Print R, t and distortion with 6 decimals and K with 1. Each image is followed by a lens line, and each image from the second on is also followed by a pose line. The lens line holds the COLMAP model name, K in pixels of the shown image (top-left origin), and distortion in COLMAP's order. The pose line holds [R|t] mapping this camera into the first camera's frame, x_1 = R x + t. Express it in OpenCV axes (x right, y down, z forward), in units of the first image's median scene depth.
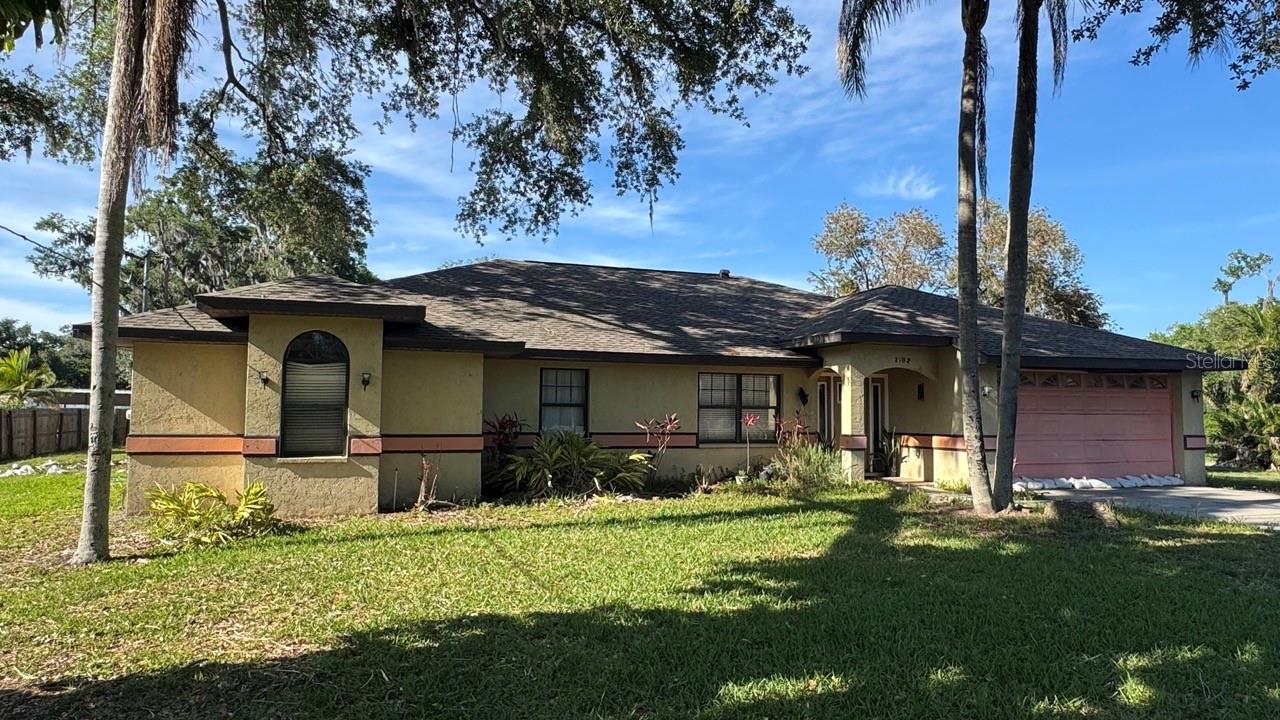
lens RADIAL K [[835.1, 0, 640.0], [0, 835.1, 360.0], [0, 0, 1]] dist [-0.001023, -0.000629]
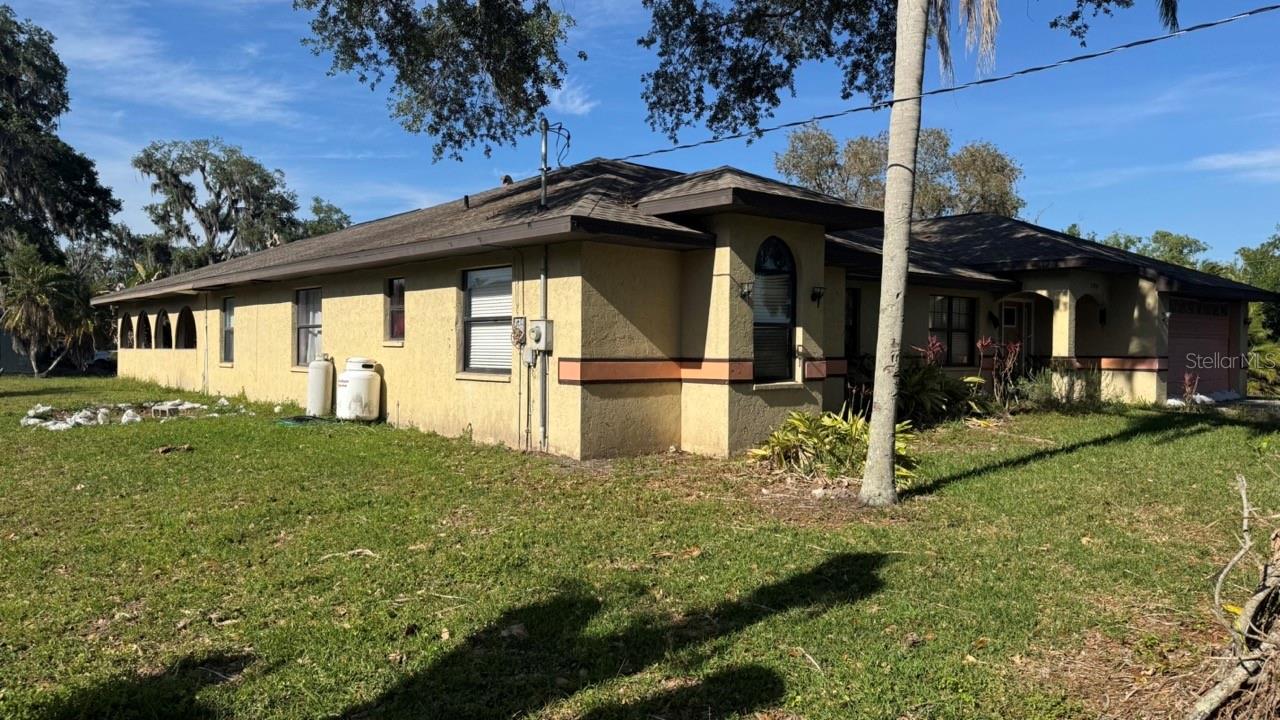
lens RADIAL K [[924.9, 0, 640.0], [0, 924.9, 360.0], [0, 0, 1]] dist [0.042250, -0.043358]
pose [[0.923142, -0.006768, 0.384399, -0.692301], [-0.024759, 0.996723, 0.077008, 0.017342], [-0.383660, -0.080607, 0.919950, 0.135372]]
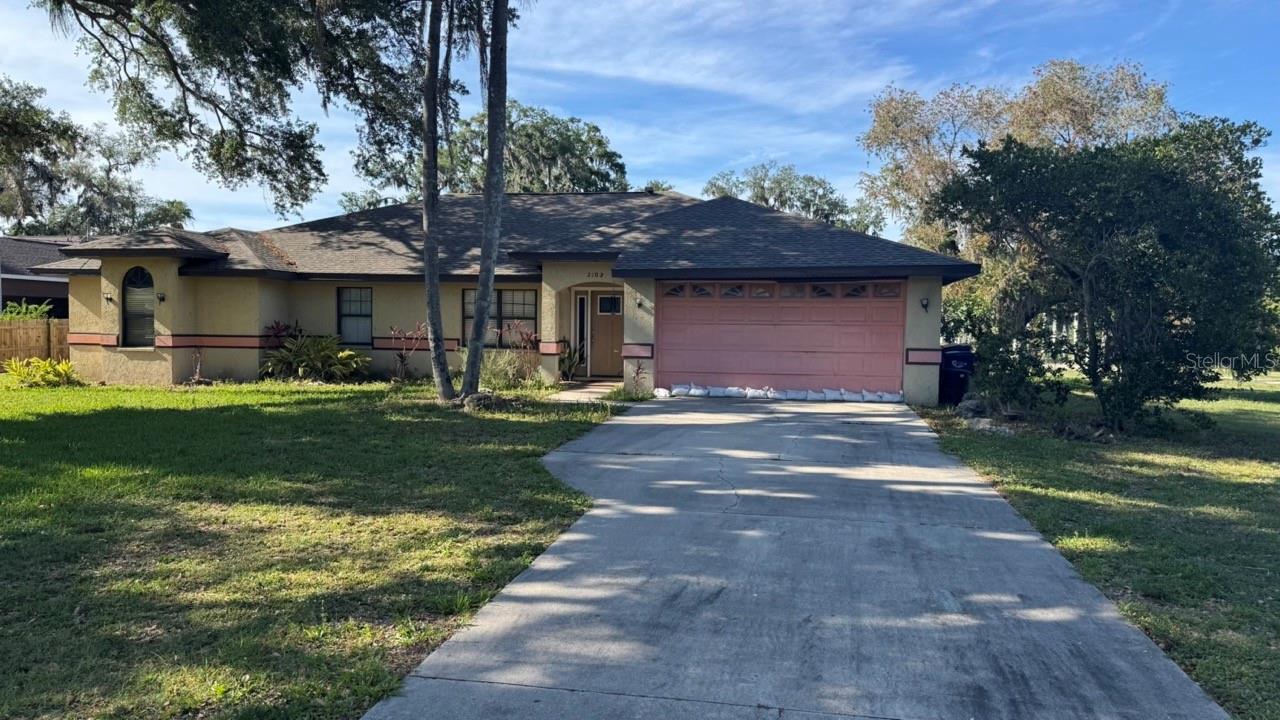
lens RADIAL K [[924.9, 0, 640.0], [0, 924.9, 360.0], [0, 0, 1]] dist [0.042250, -0.043358]
pose [[0.859491, 0.023295, -0.510619, 1.025761], [0.025912, 0.995691, 0.089040, 0.005822], [0.510493, -0.089760, 0.855184, -0.015420]]
